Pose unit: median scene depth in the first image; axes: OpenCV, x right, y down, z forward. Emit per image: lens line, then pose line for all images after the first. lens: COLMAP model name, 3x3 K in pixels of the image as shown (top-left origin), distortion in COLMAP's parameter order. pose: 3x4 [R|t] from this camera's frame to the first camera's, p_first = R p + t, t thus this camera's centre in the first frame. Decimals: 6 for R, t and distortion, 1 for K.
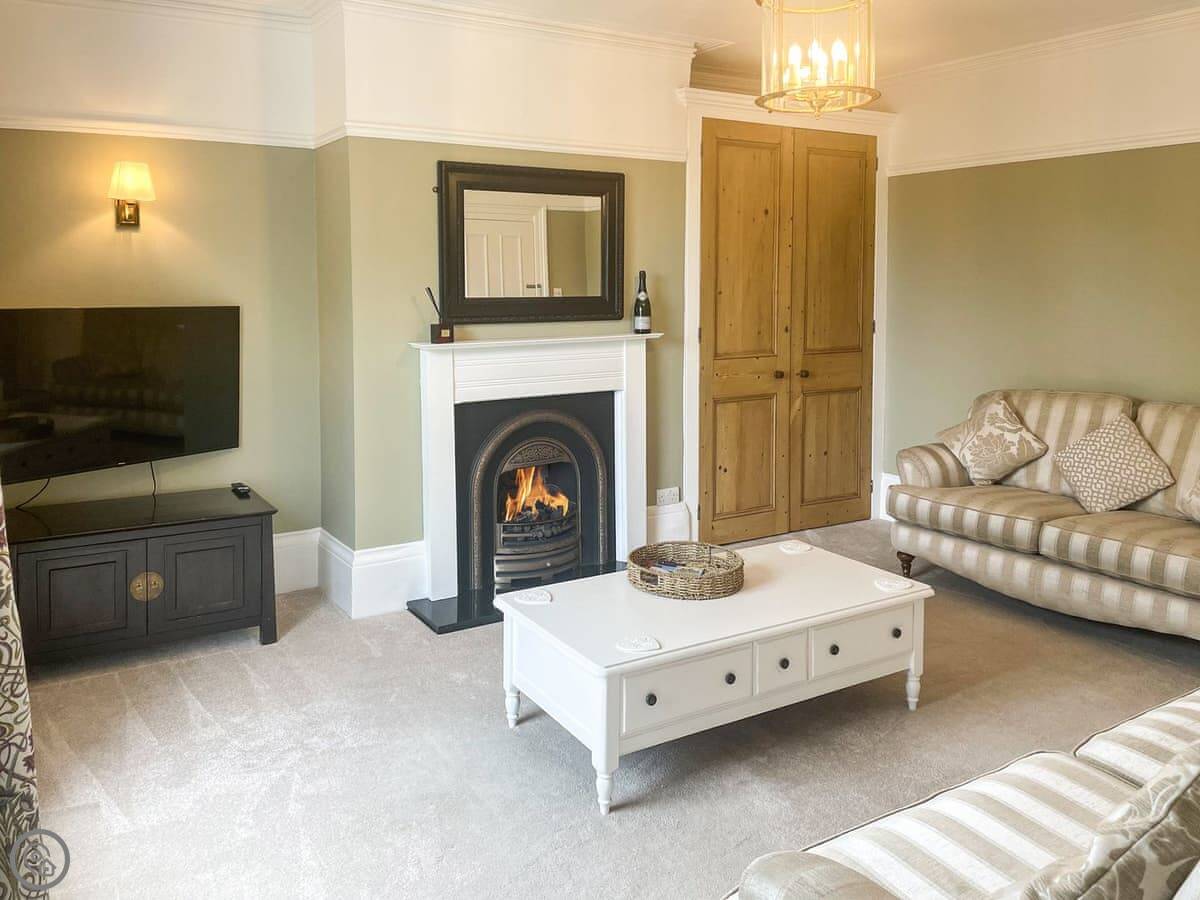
lens RADIAL K [[925.6, 0, 597.2], [0, 925.6, 364.0], [0, 0, 1]] dist [0.064833, -0.082439]
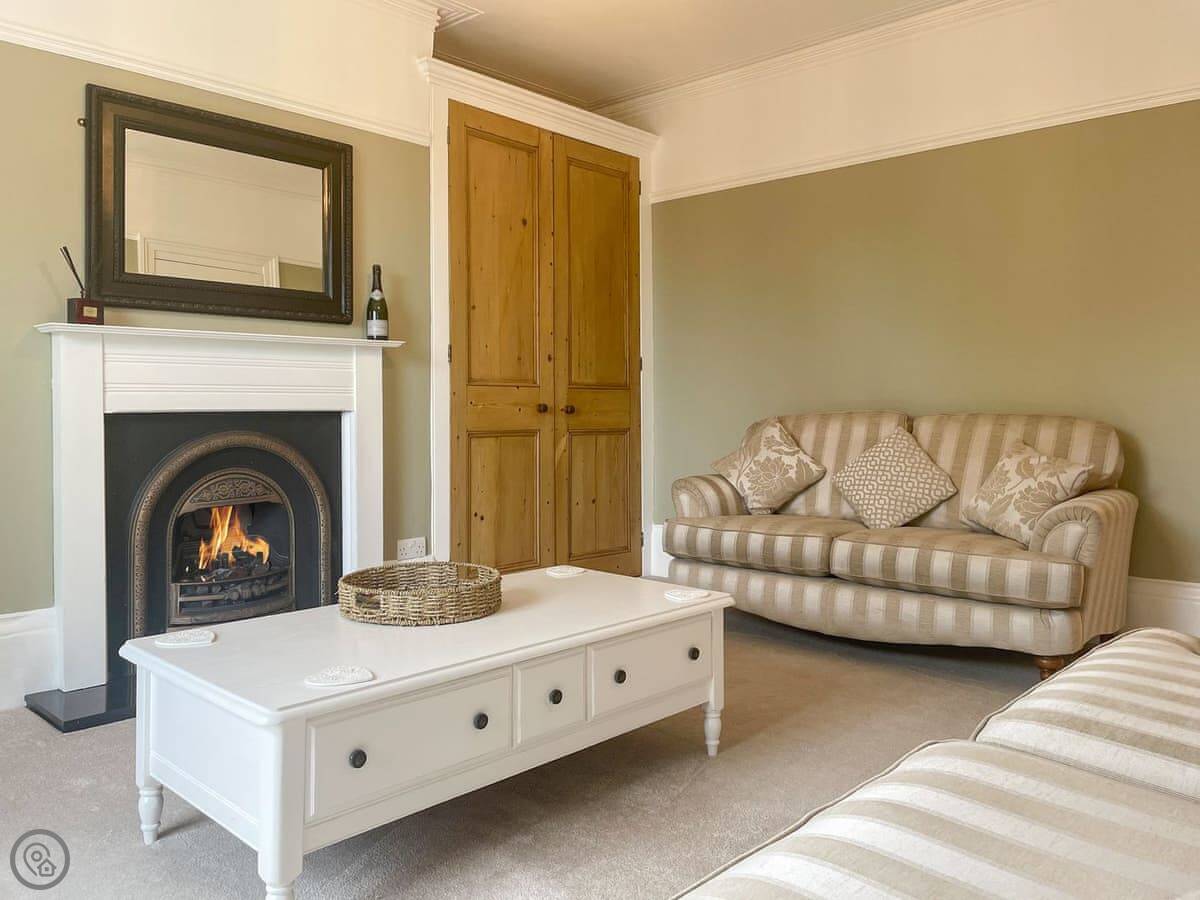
lens RADIAL K [[901.2, 0, 600.4], [0, 901.2, 420.9], [0, 0, 1]] dist [0.052302, -0.007810]
pose [[0.966265, -0.001764, 0.257543, 0.034073], [0.020639, 0.997291, -0.070601, 0.100327], [-0.256721, 0.073535, 0.963684, 0.189127]]
